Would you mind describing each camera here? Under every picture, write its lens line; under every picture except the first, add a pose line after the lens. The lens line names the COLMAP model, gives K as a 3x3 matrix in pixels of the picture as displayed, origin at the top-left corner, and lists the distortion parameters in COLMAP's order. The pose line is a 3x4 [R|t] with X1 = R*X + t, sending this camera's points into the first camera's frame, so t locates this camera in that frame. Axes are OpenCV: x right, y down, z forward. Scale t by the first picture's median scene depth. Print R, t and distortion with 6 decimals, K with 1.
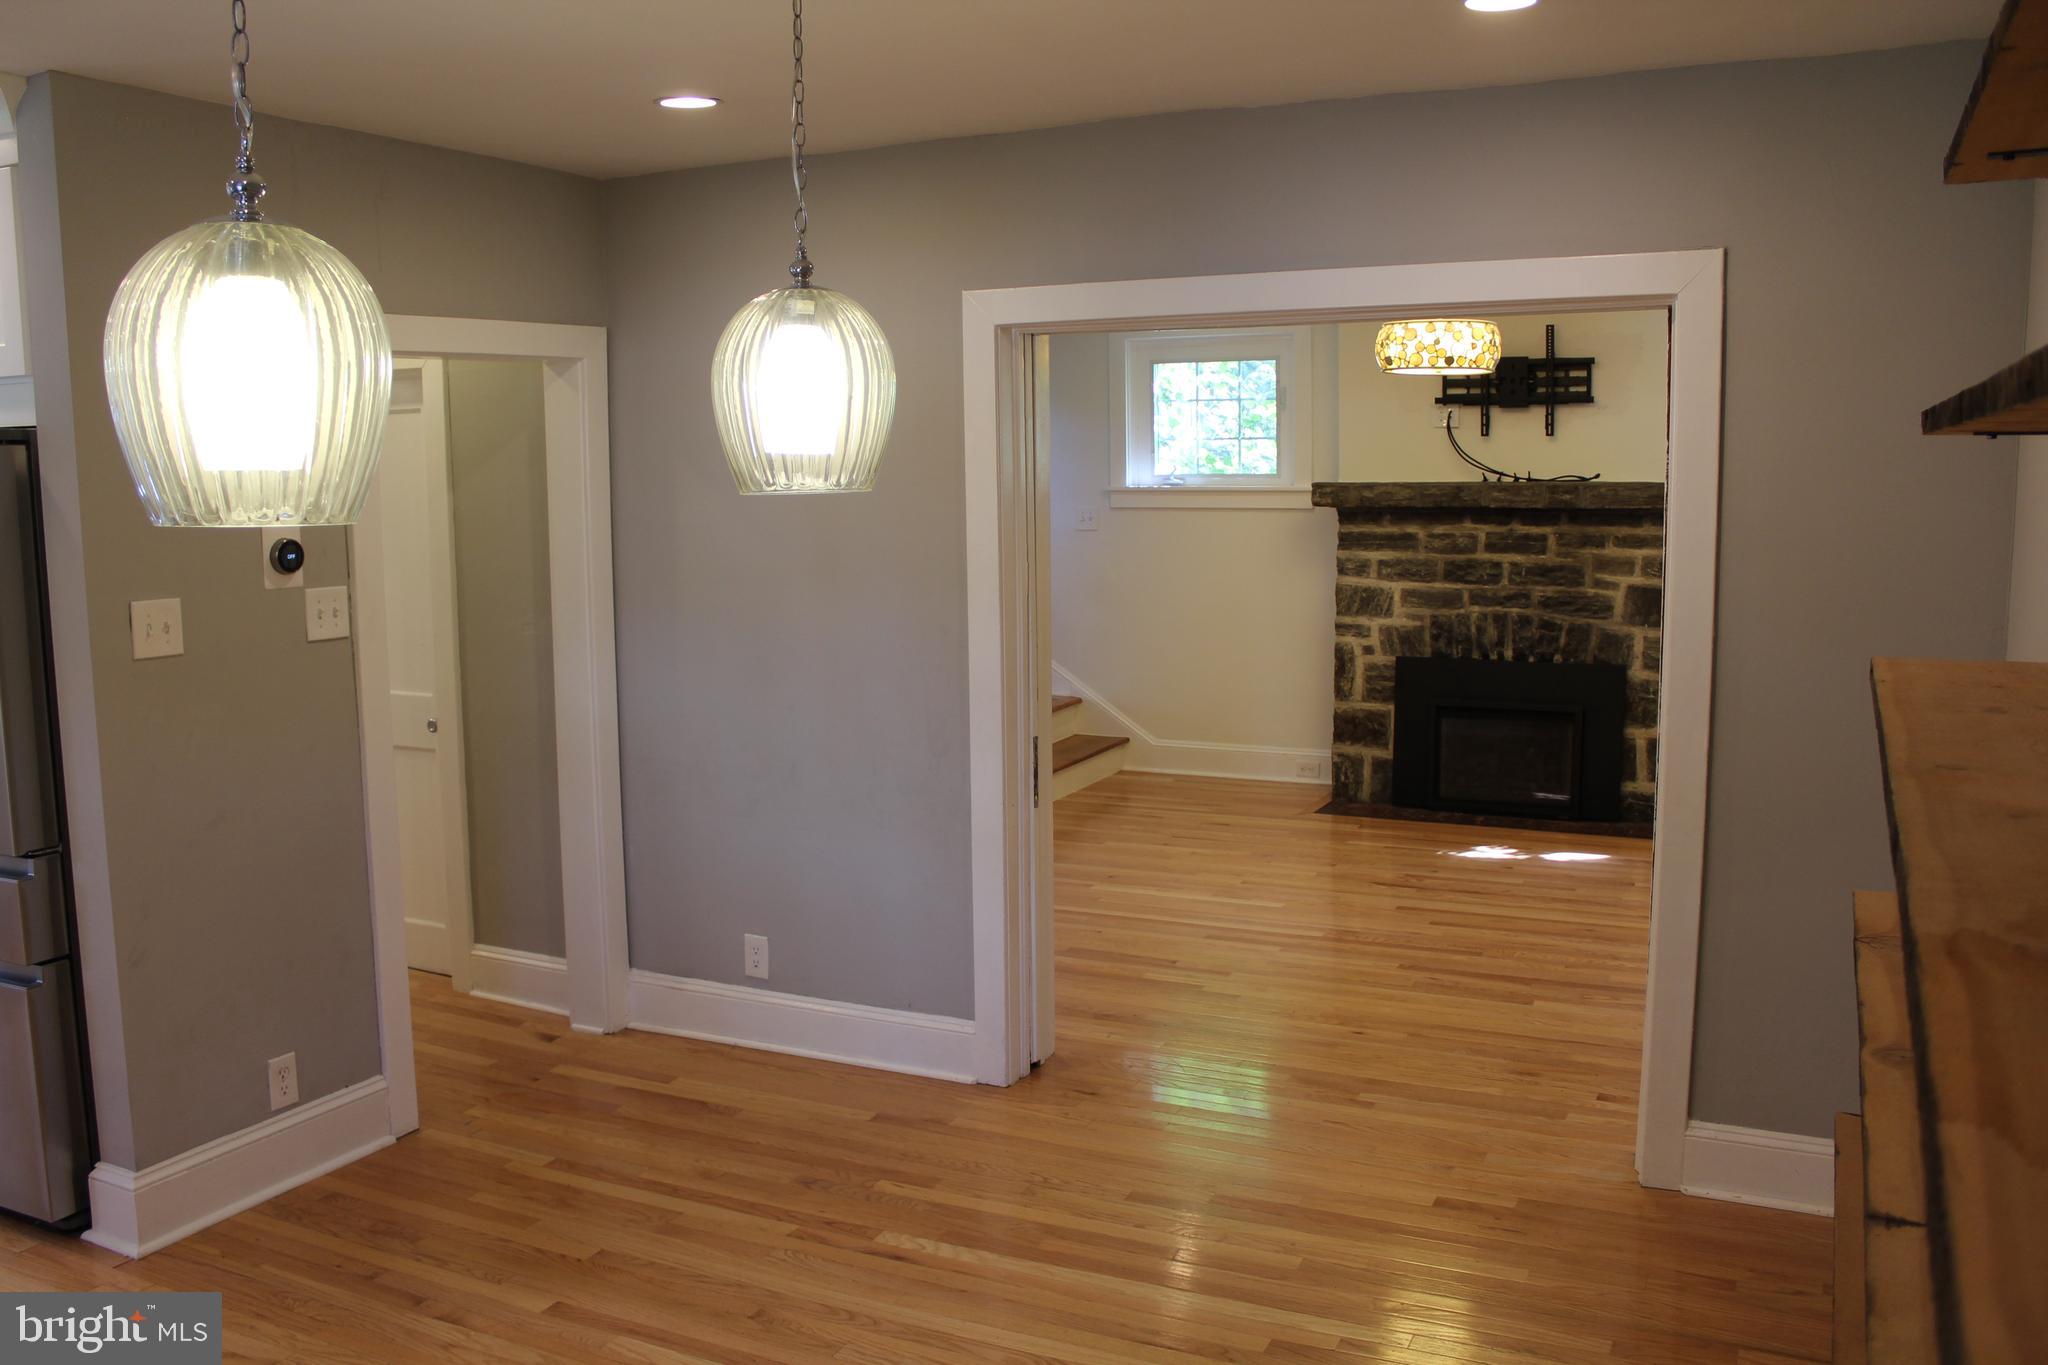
lens RADIAL K [[1695.9, 0, 1009.1], [0, 1695.9, 689.6], [0, 0, 1]] dist [-0.163164, 0.139997]
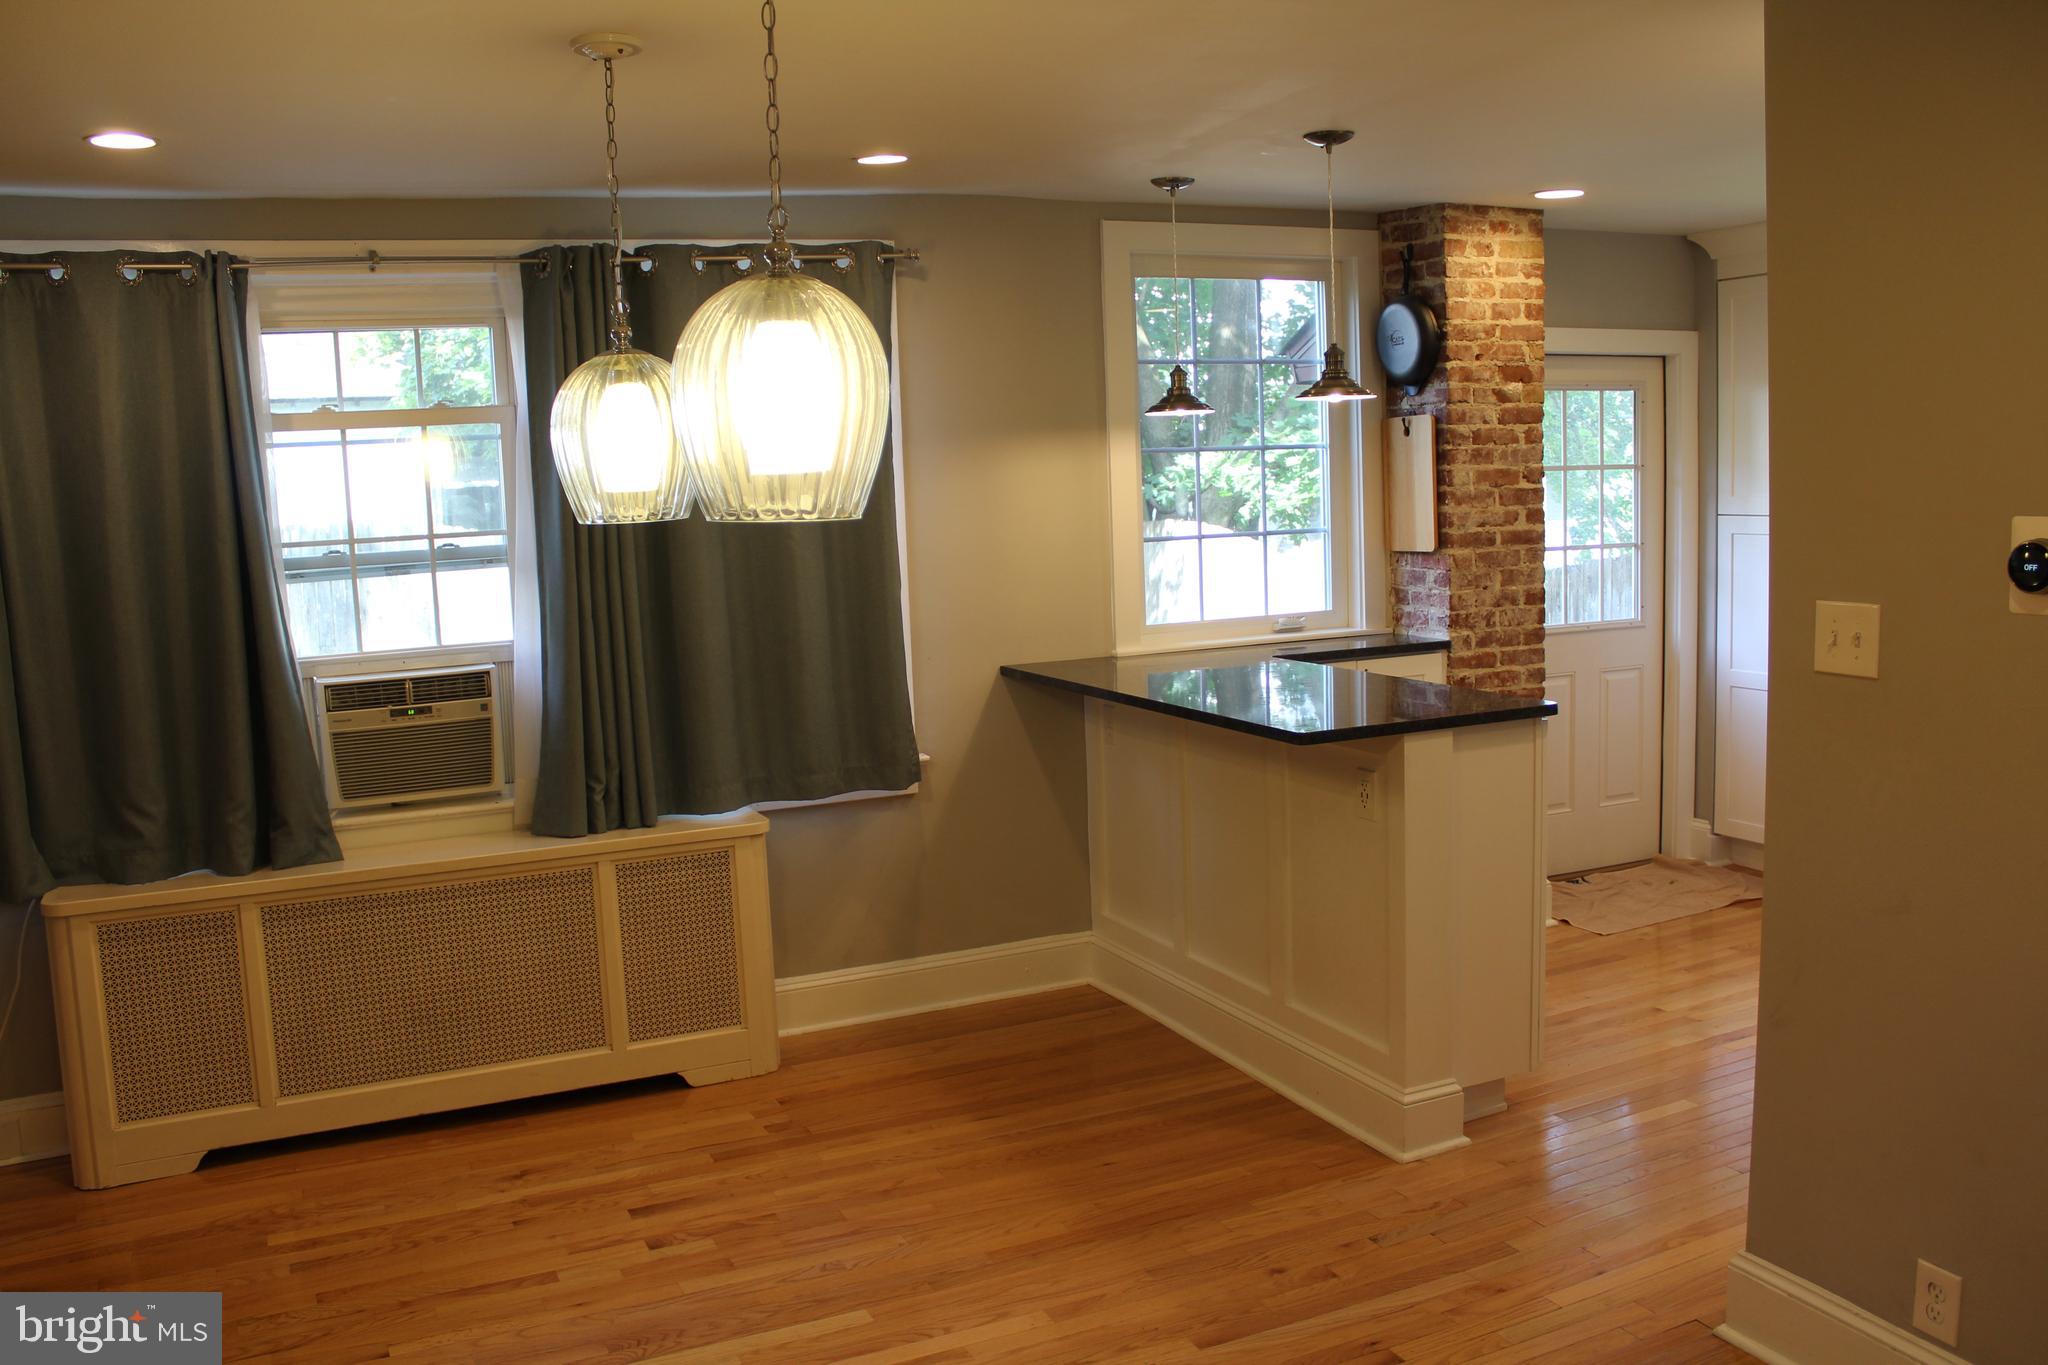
lens RADIAL K [[1695.9, 0, 985.3], [0, 1695.9, 690.9], [0, 0, 1]] dist [-0.163164, 0.139997]
pose [[-0.634283, 0.132301, -0.761697, 0.162739], [-0.056626, 0.974652, 0.216444, -0.075435], [0.771024, 0.180418, -0.610713, 0.551479]]
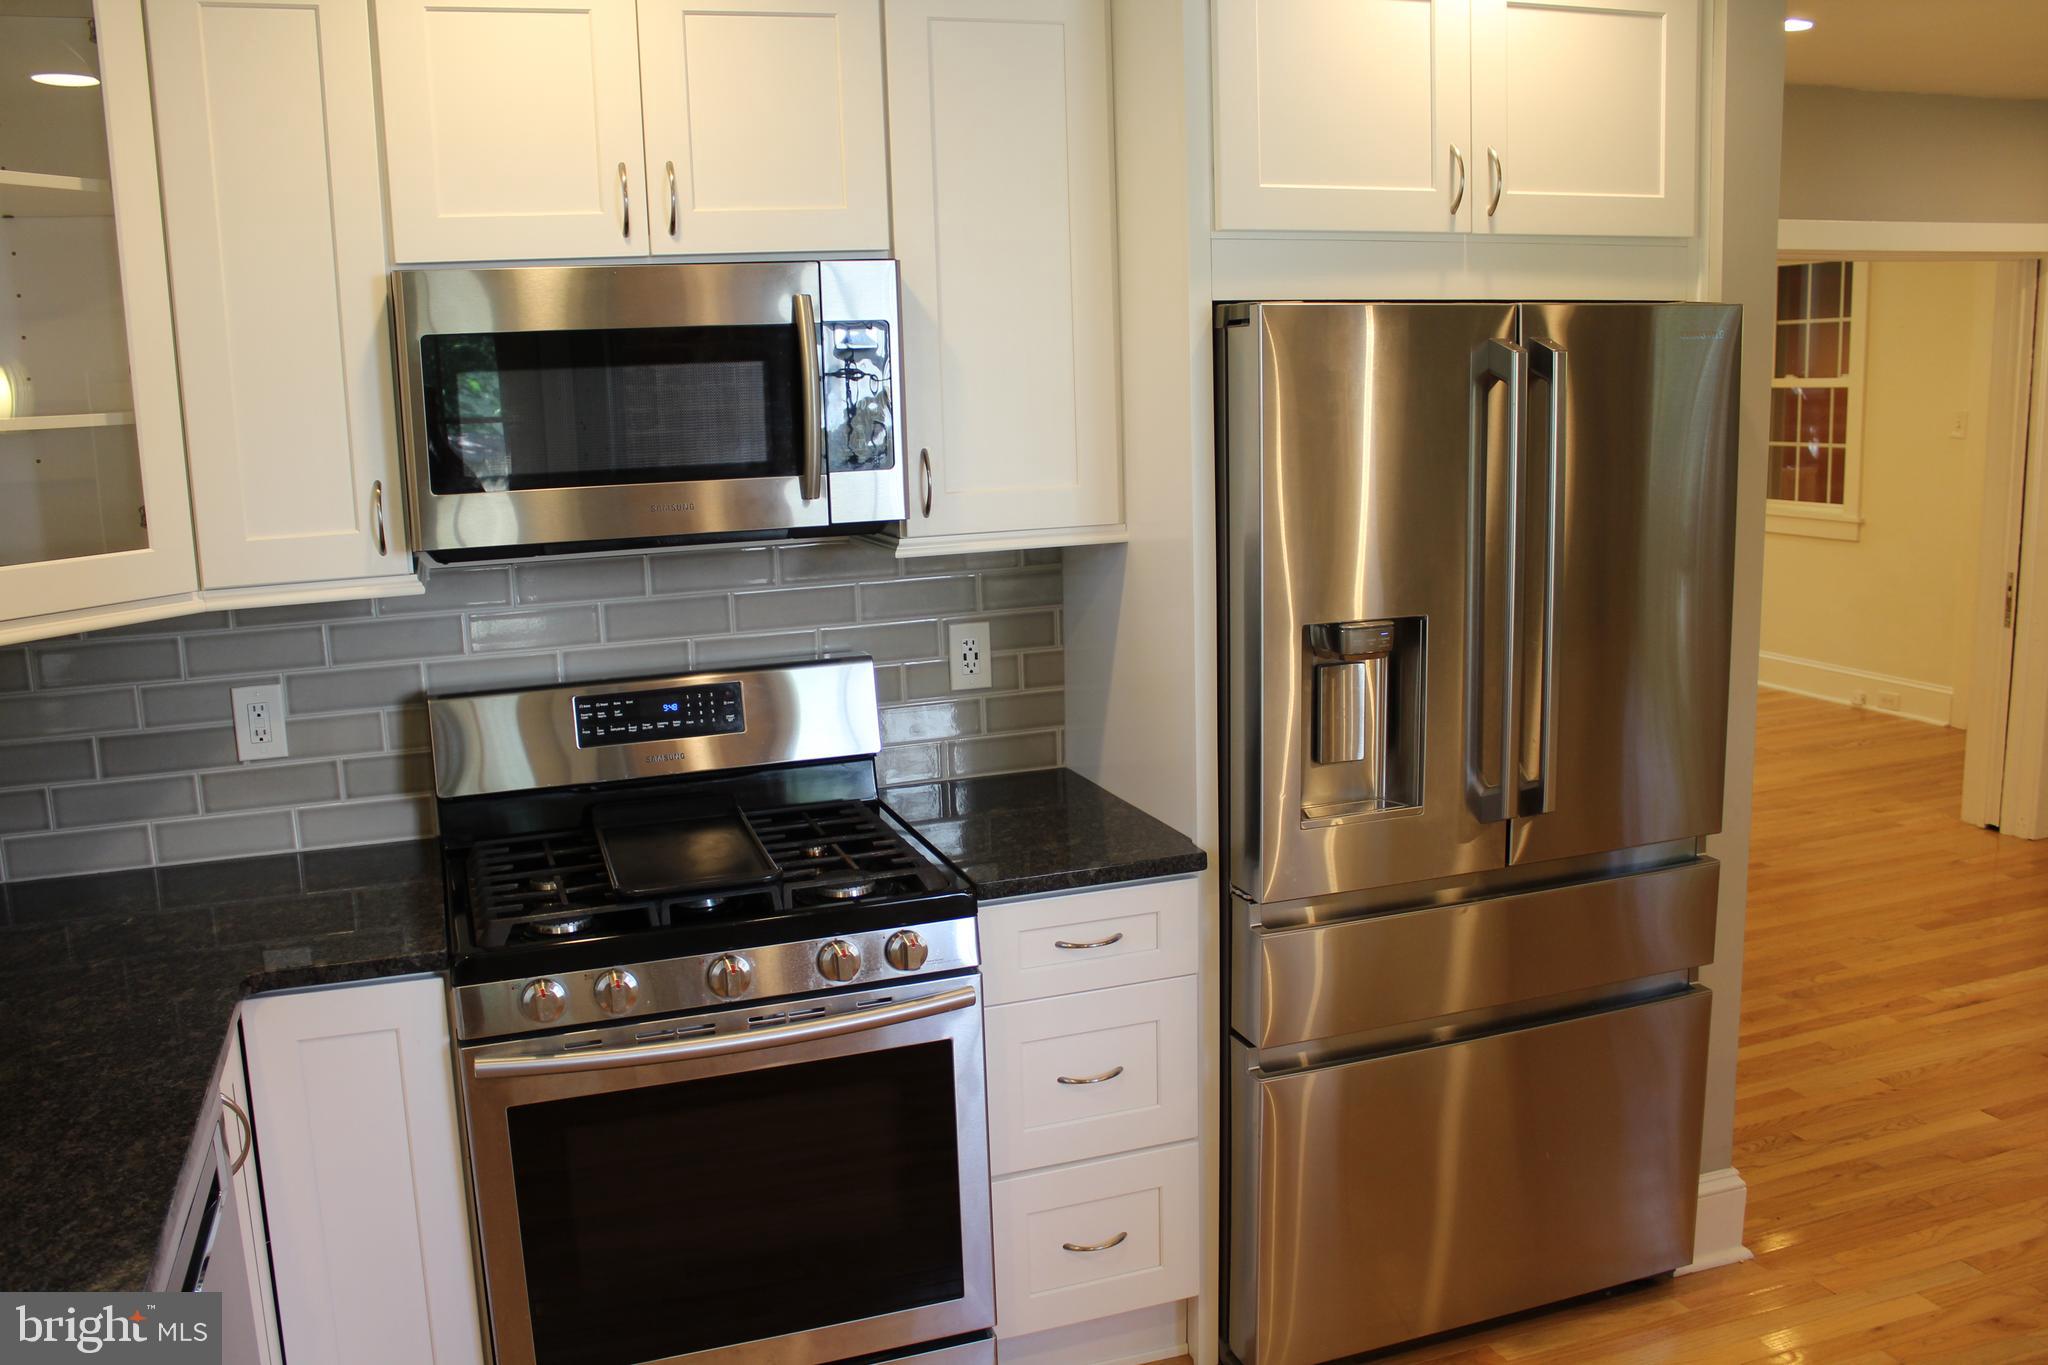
lens RADIAL K [[1695.9, 0, 1010.2], [0, 1695.9, 676.9], [0, 0, 1]] dist [-0.163164, 0.139997]
pose [[0.695900, -0.136257, 0.705093, -0.657509], [0.117400, 0.990212, 0.075486, -0.035980], [-0.708477, 0.030248, 0.705085, 0.305521]]
